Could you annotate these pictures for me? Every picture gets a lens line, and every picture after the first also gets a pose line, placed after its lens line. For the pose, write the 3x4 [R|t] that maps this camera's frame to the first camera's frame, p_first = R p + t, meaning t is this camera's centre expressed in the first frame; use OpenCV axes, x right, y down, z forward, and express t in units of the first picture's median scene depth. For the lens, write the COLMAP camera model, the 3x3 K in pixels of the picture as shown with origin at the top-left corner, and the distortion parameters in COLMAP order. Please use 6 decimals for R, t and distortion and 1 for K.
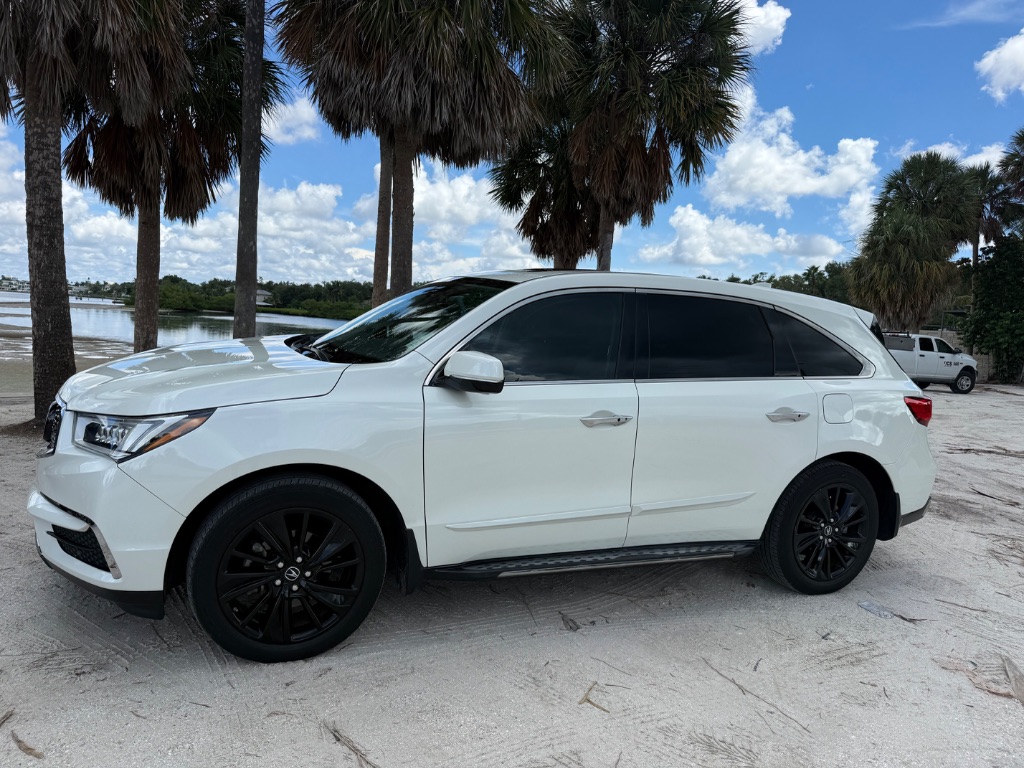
lens RADIAL K [[781.6, 0, 538.1], [0, 781.6, 382.9], [0, 0, 1]] dist [0.104883, -0.156592]
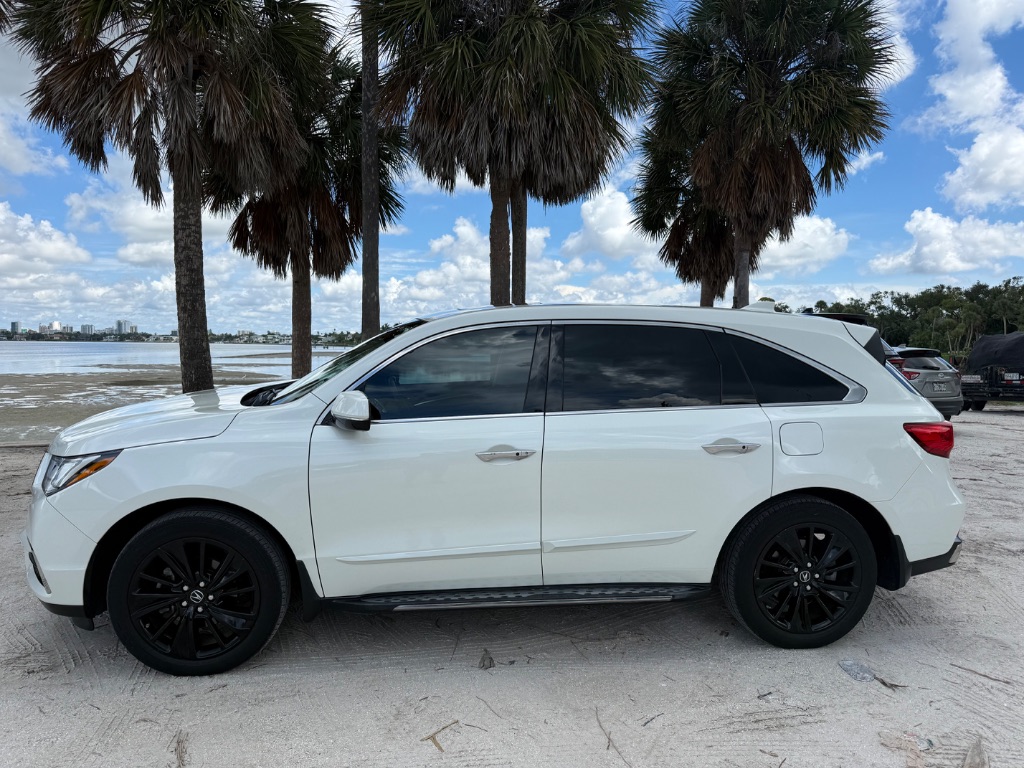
lens RADIAL K [[783.2, 0, 500.8], [0, 783.2, 387.0], [0, 0, 1]] dist [0.035492, -0.038787]
pose [[0.950397, -0.035262, -0.309035, 0.321221], [0.024788, 0.998980, -0.037754, -0.000892], [0.310051, 0.028220, 0.950301, 0.050196]]
